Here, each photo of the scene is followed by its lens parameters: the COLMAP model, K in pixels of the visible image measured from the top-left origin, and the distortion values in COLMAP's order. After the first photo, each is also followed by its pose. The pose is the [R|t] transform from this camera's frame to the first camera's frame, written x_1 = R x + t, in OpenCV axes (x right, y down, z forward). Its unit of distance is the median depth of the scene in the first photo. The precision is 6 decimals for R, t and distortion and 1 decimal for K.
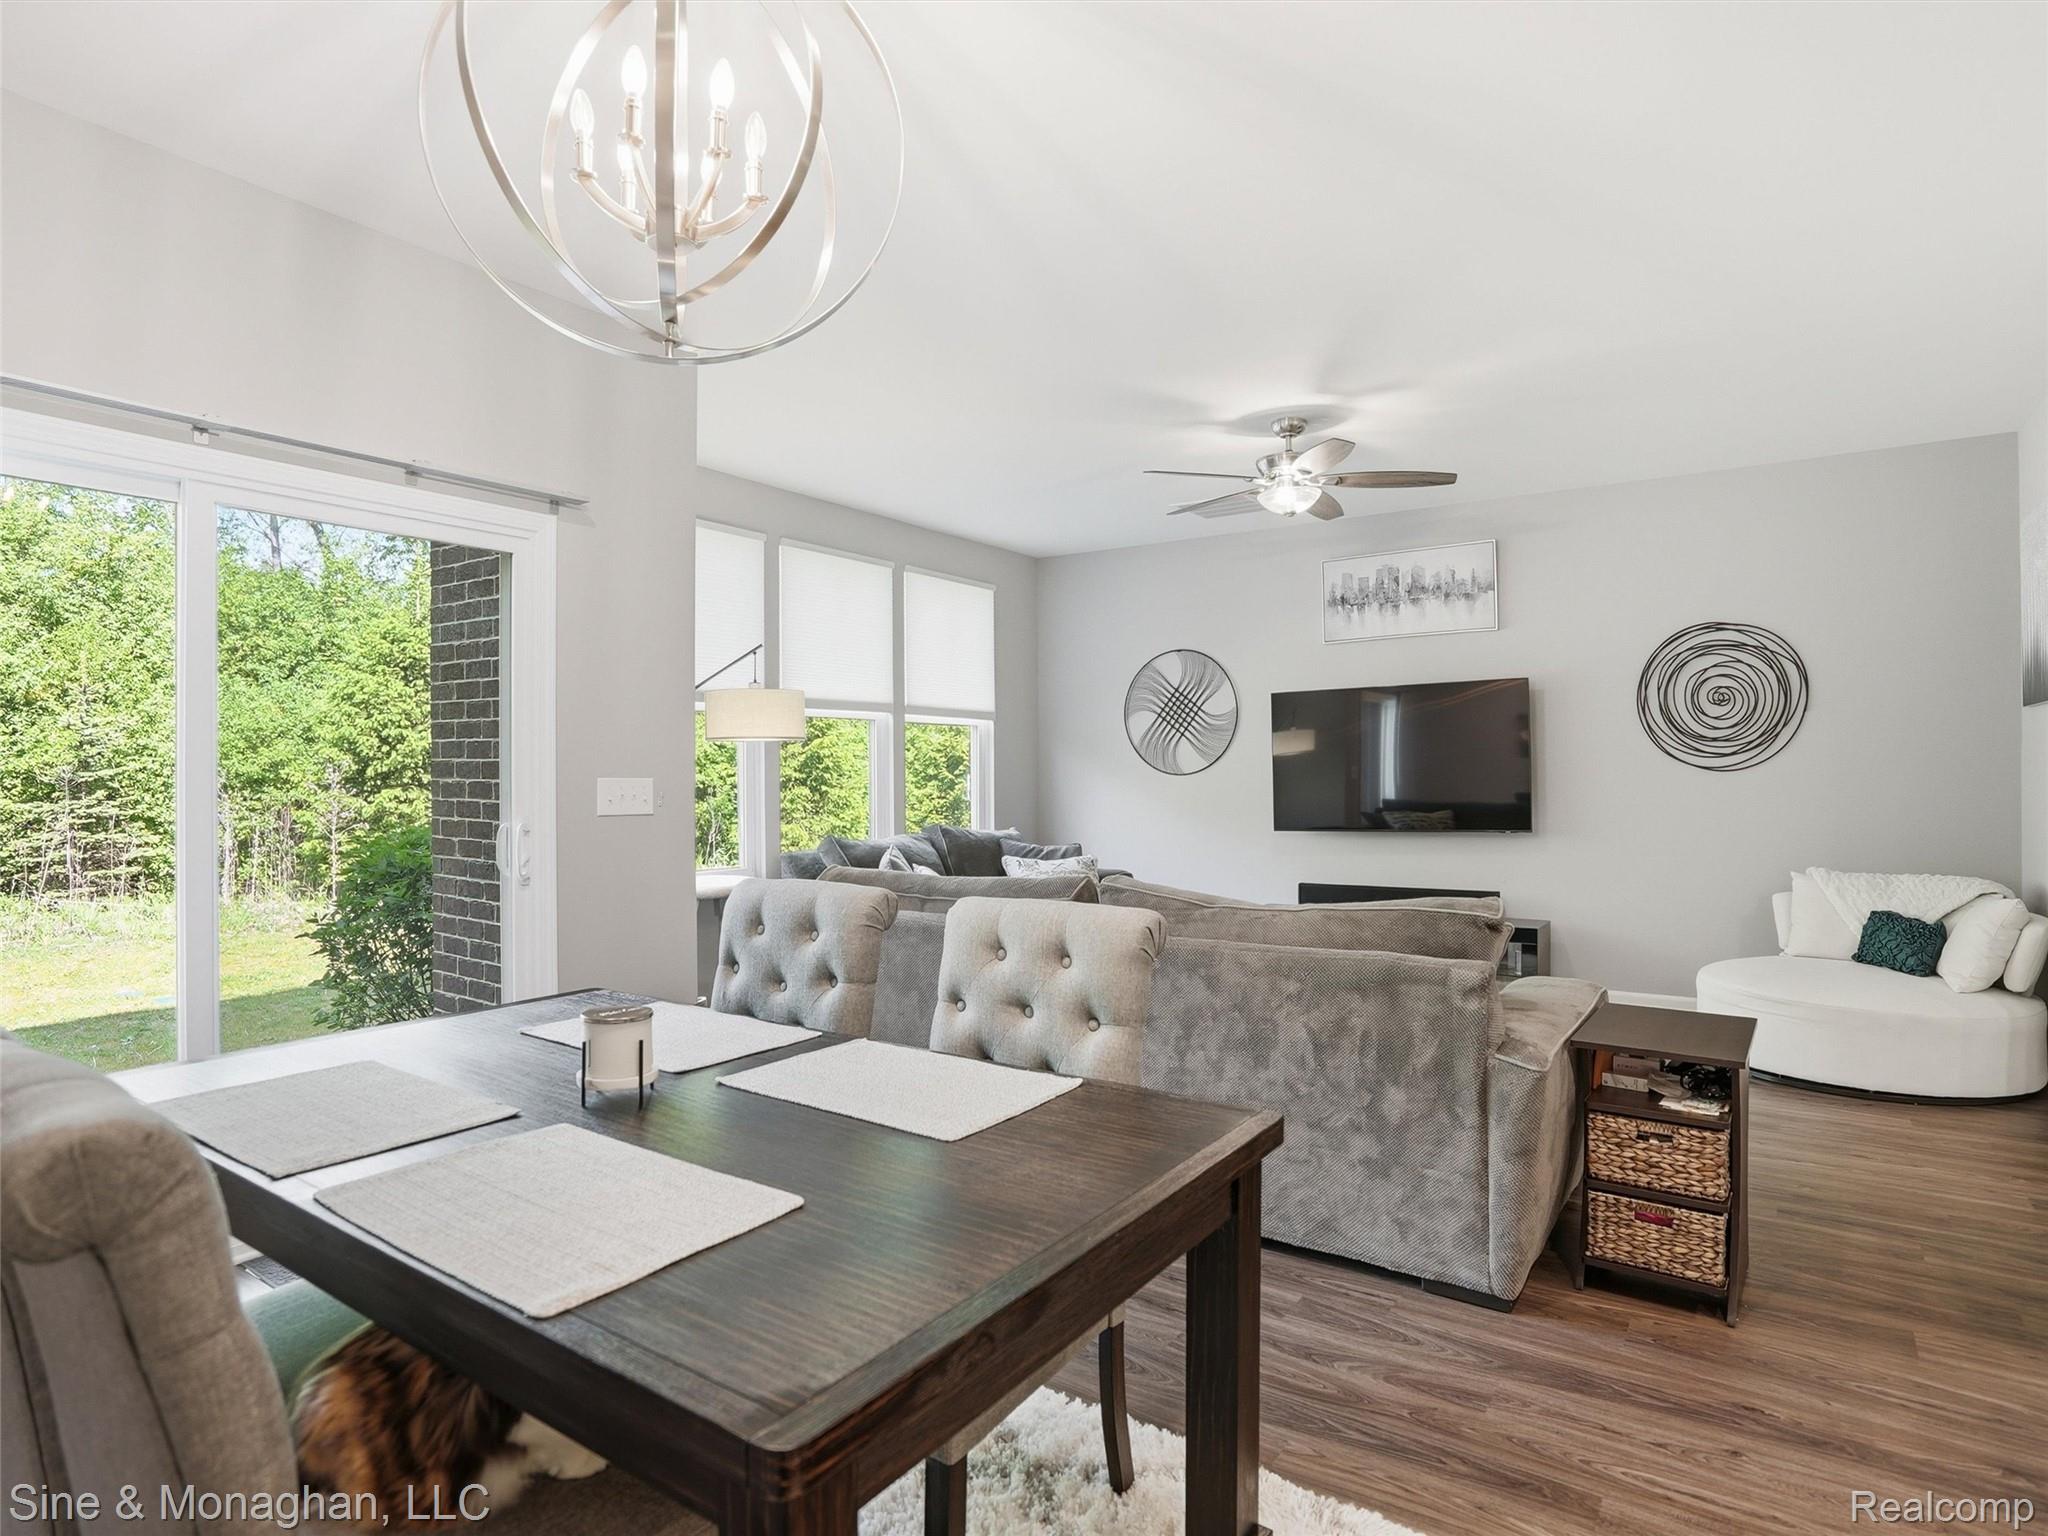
lens RADIAL K [[1103.7, 0, 1027.3], [0, 1103.7, 773.6], [0, 0, 1]] dist [-0.053606, 0.020654]
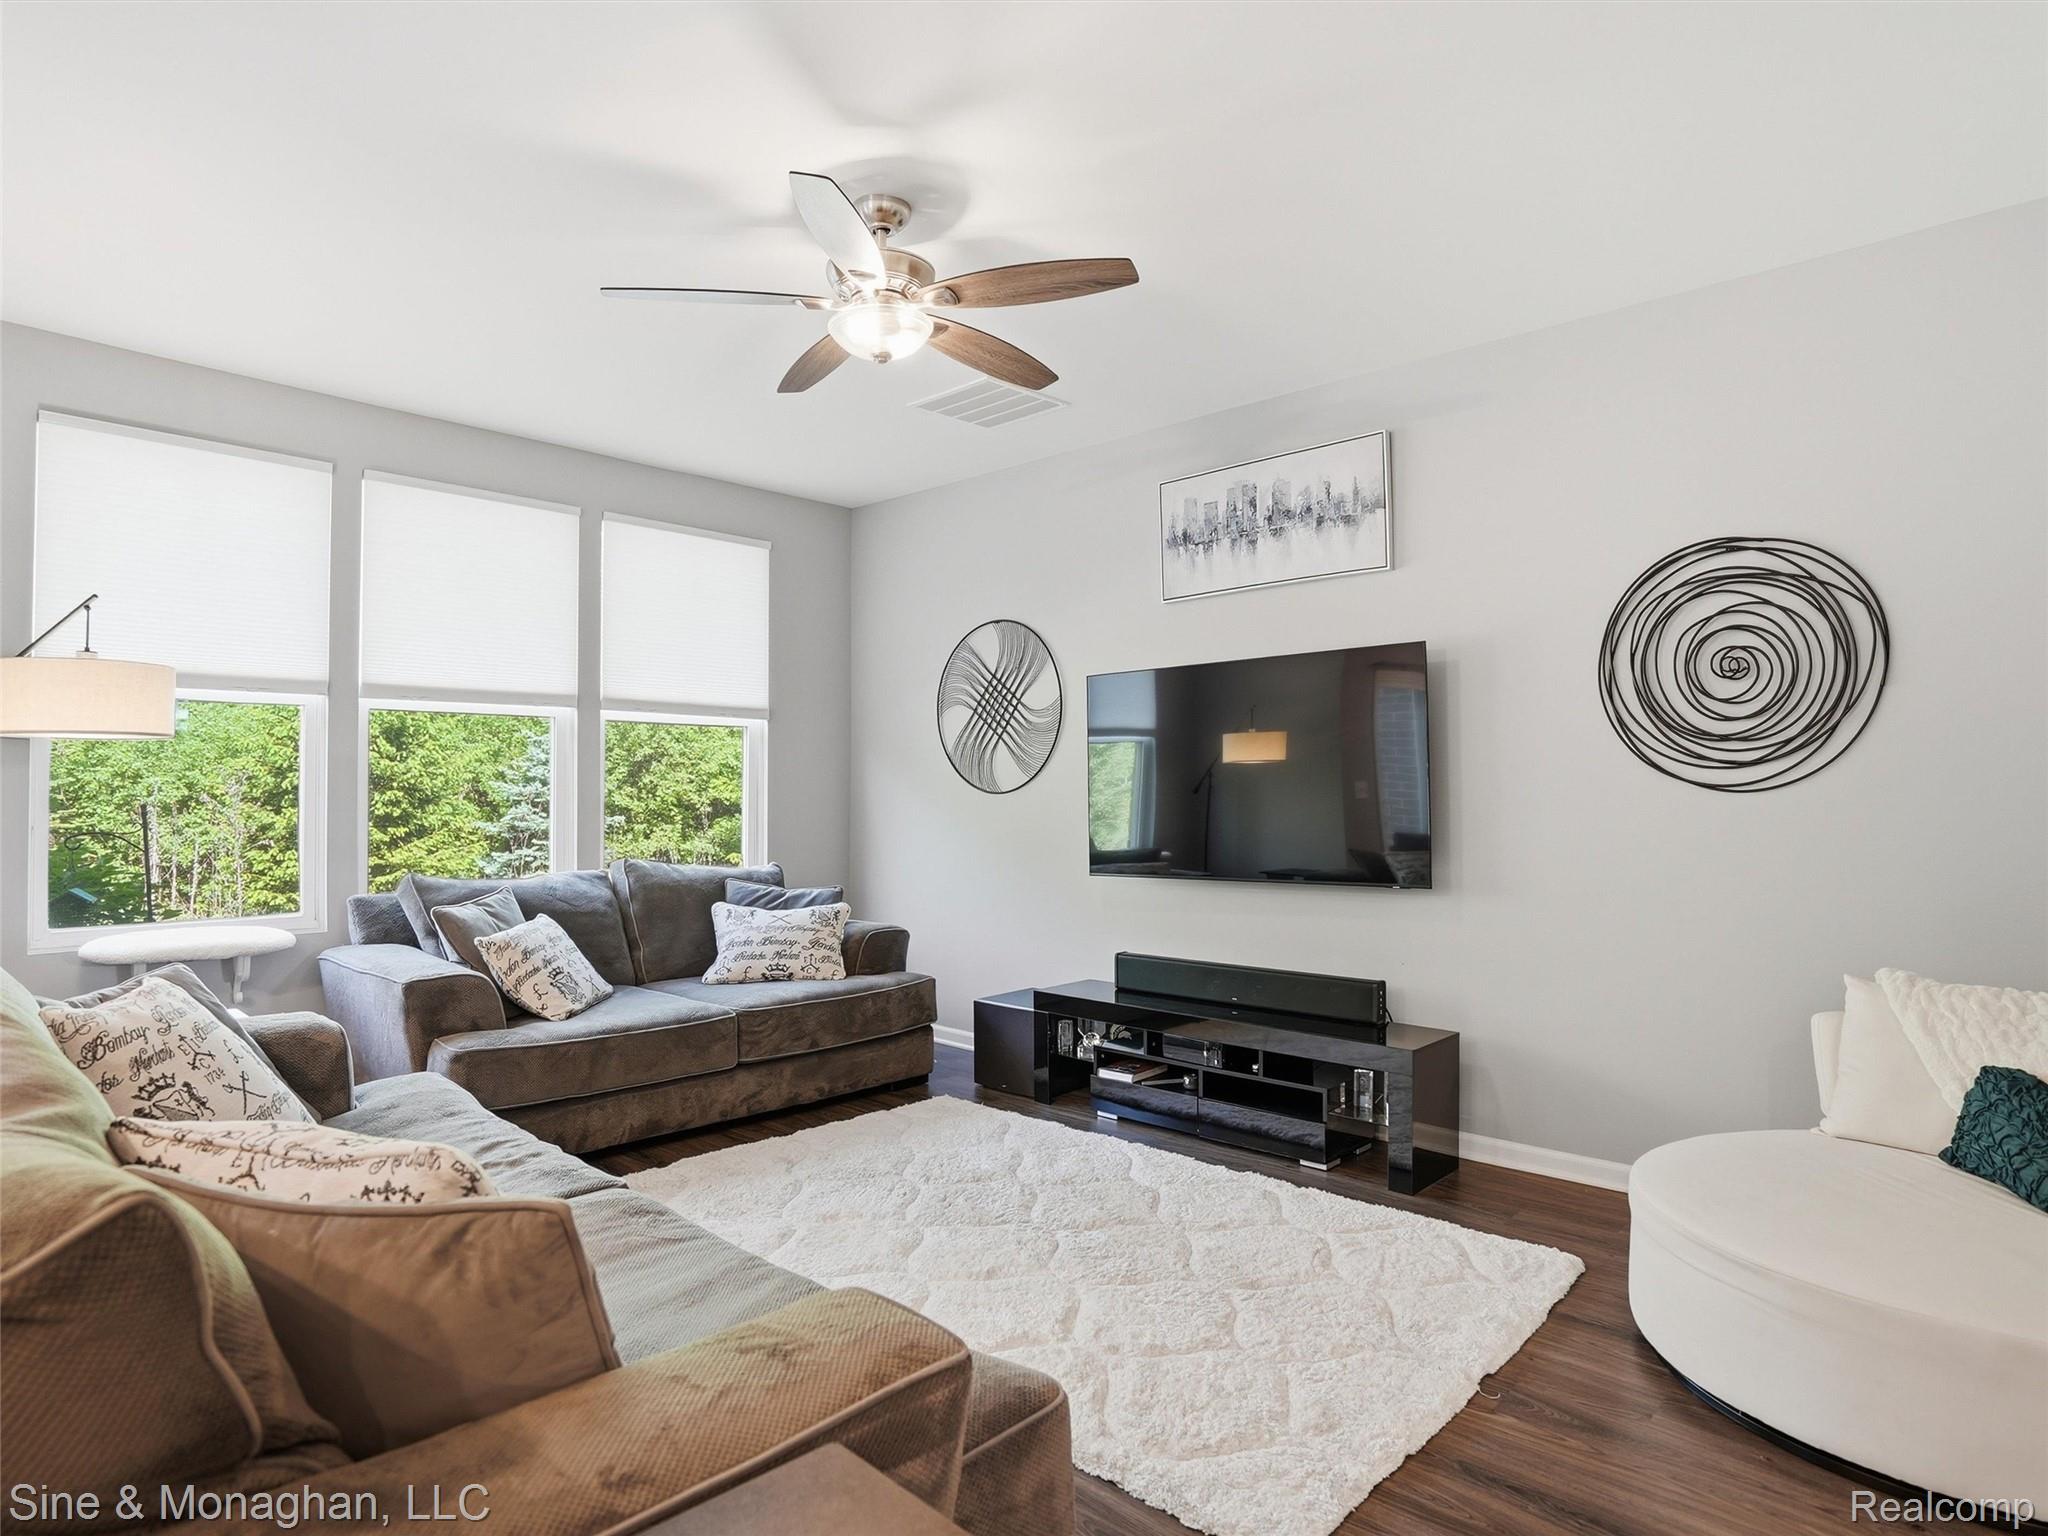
lens RADIAL K [[1151.0, 0, 1024.3], [0, 1151.0, 764.6], [0, 0, 1]] dist [-0.037339, 0.009528]
pose [[0.988718, 0.002895, -0.149763, 0.304564], [-0.006420, 0.999714, -0.023055, -0.000502], [0.149653, 0.023756, 0.988453, 0.293449]]
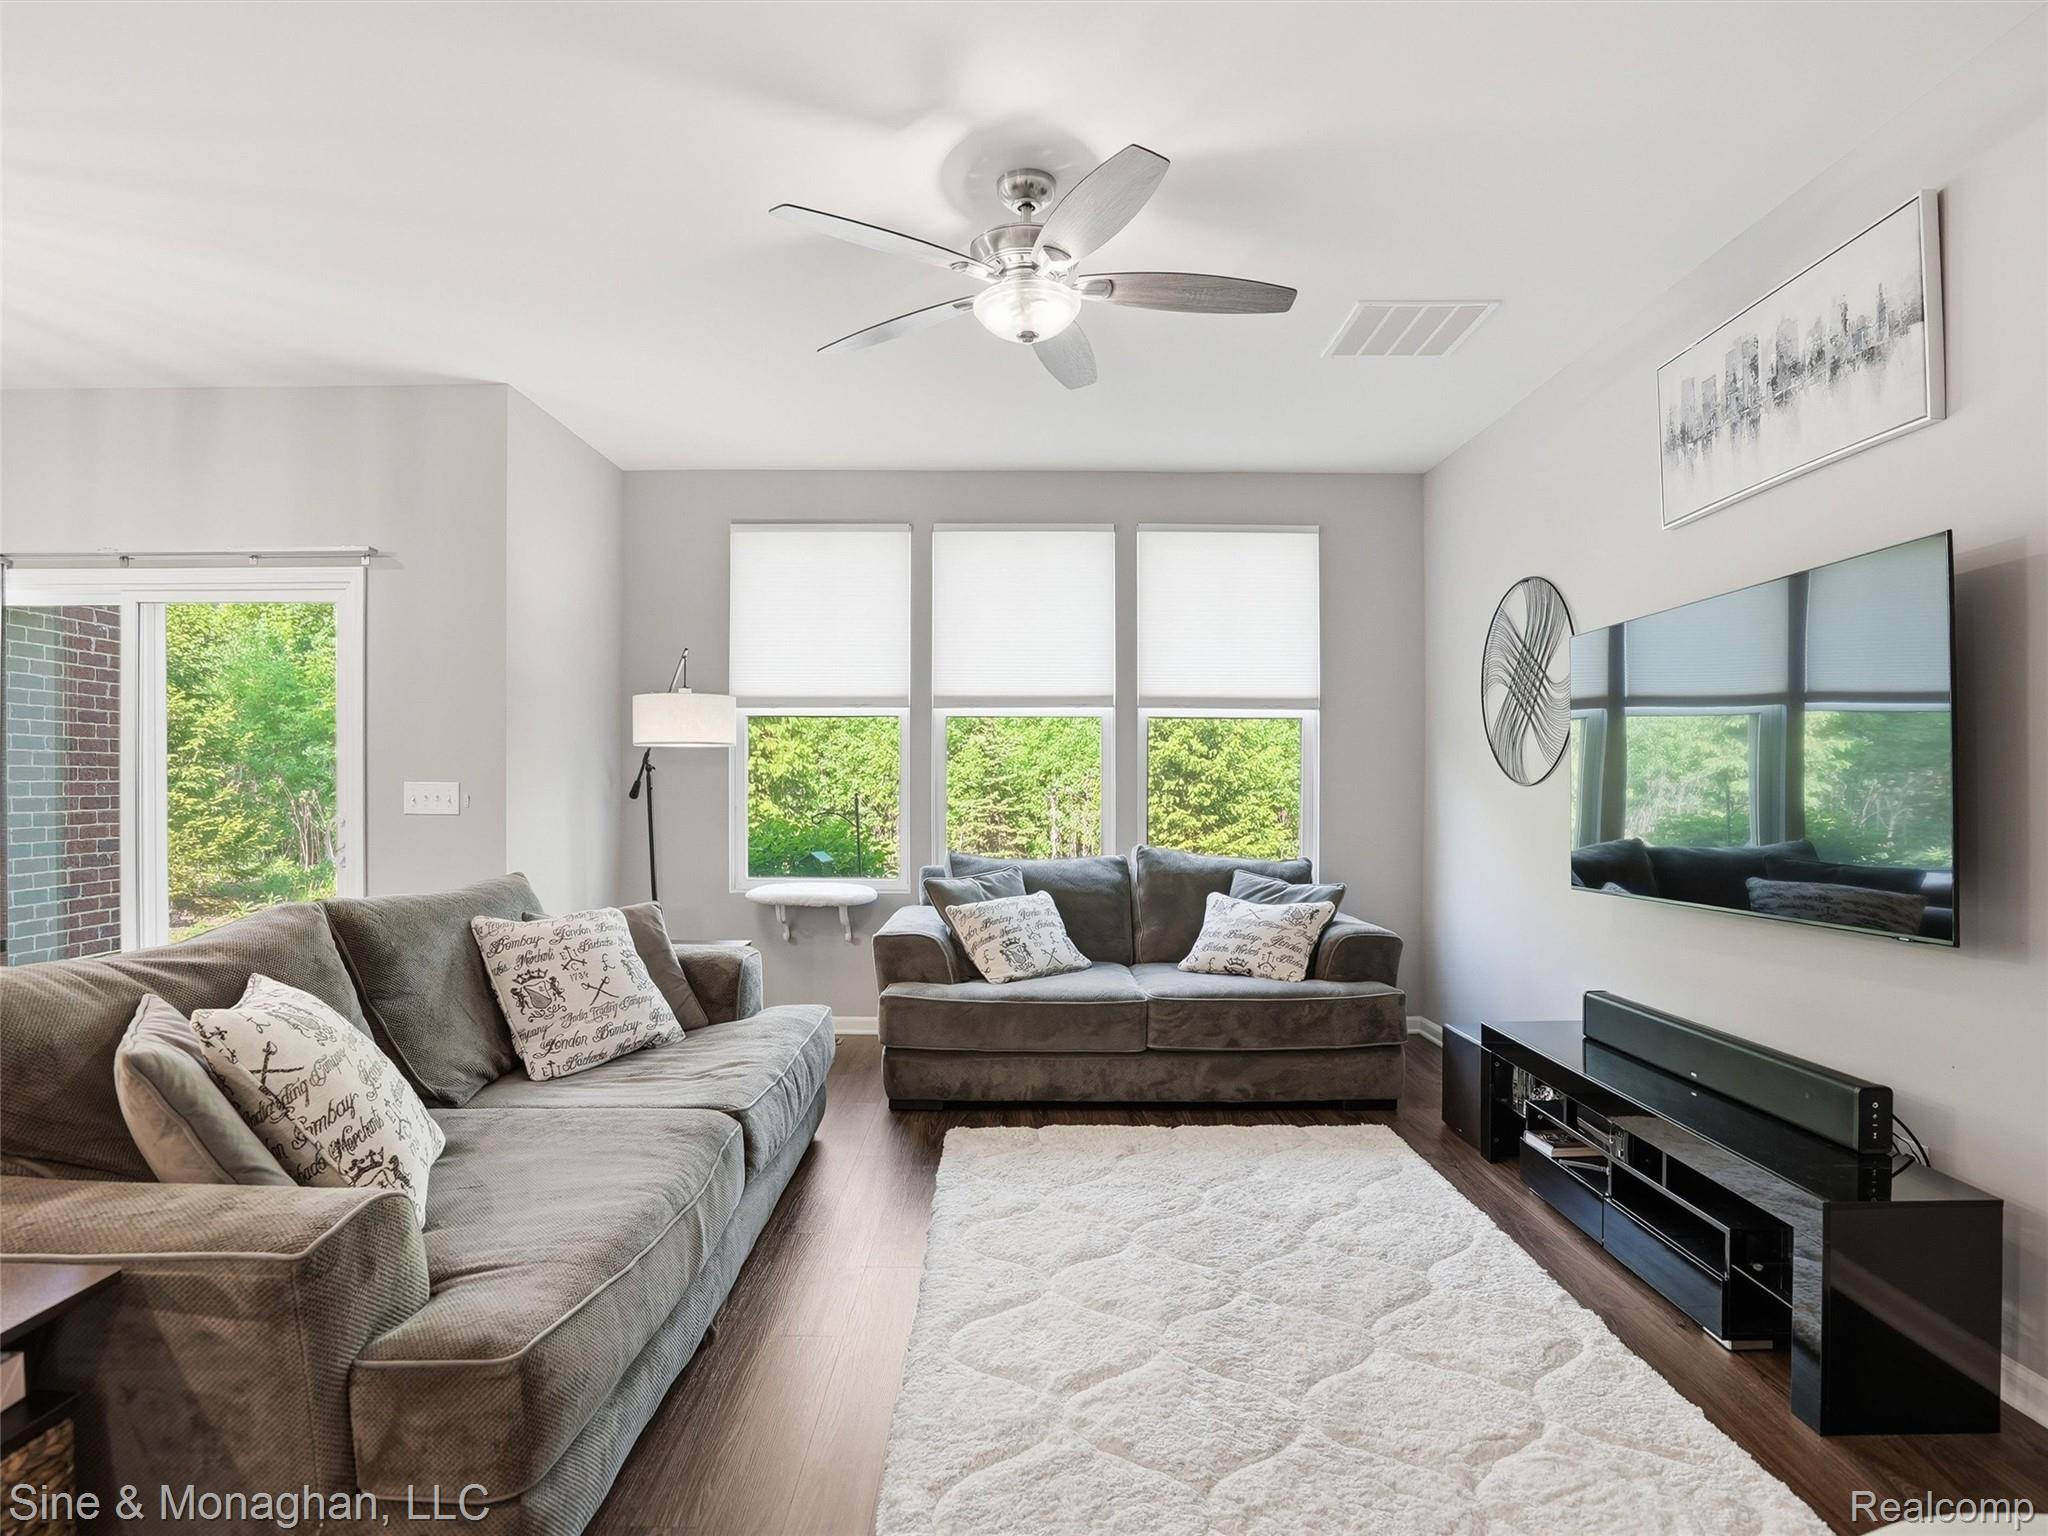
lens RADIAL K [[1103.7, 0, 1027.7], [0, 1103.7, 786.6], [0, 0, 1]] dist [-0.053606, 0.020654]
pose [[0.574880, 0.008574, -0.818193, 0.532458], [-0.005203, 0.999963, 0.006823, -0.001290], [0.818221, 0.000335, 0.574903, 0.491699]]
